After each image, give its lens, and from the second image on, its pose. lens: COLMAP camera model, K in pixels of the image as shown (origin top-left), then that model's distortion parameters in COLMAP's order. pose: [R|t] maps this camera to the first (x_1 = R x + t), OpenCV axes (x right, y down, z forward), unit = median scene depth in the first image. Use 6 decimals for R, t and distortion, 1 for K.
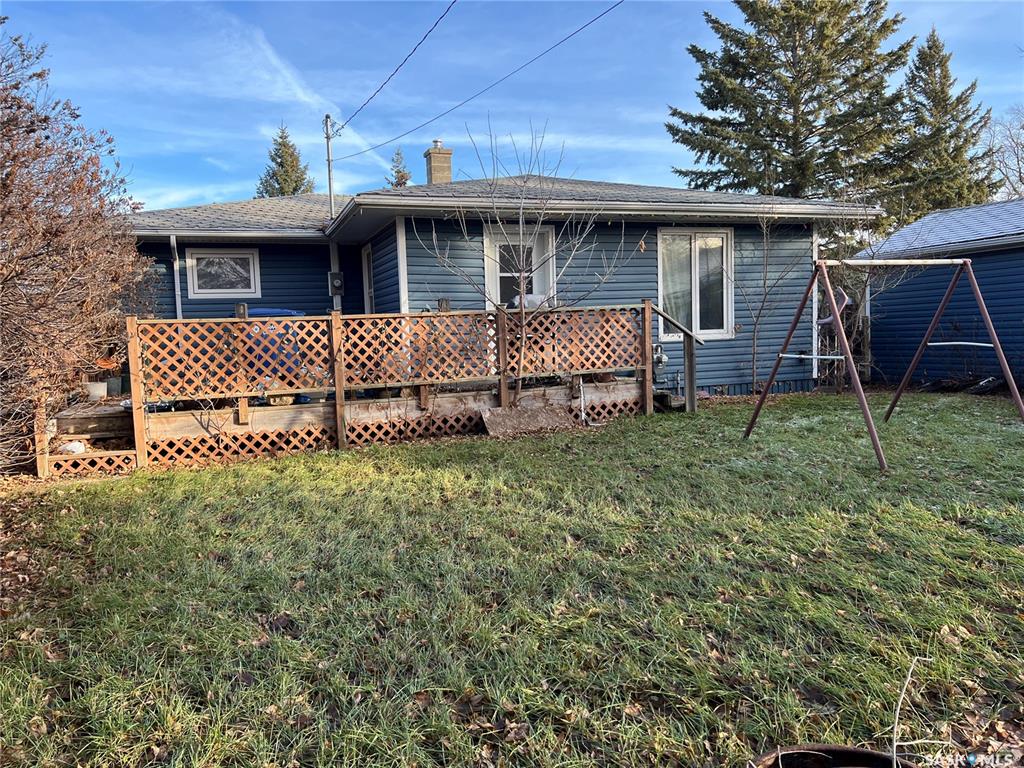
lens RADIAL K [[763.1, 0, 512.0], [0, 763.1, 384.0], [0, 0, 1]] dist [0.071750, -0.078341]
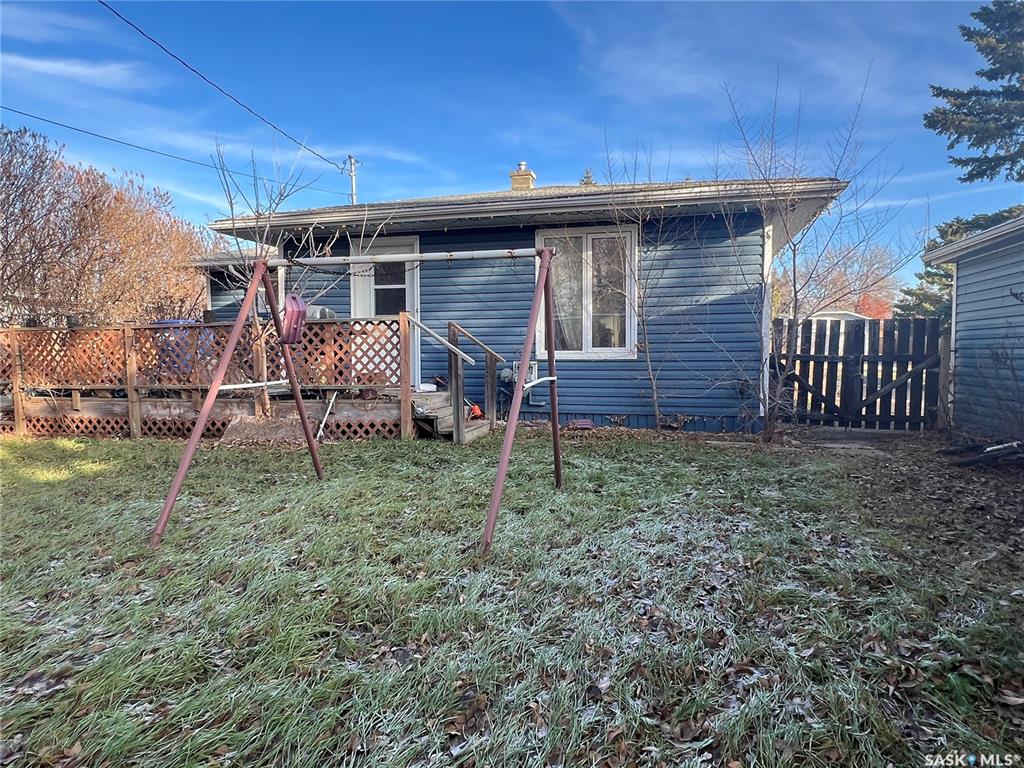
lens RADIAL K [[641.1, 0, 512.0], [0, 641.1, 384.0], [0, 0, 1]] dist [-0.000027, -0.000205]
pose [[0.821426, 0.063103, -0.566813, 0.842608], [-0.061986, 0.997851, 0.021259, -0.058043], [0.566936, 0.017672, 0.823572, 0.536007]]
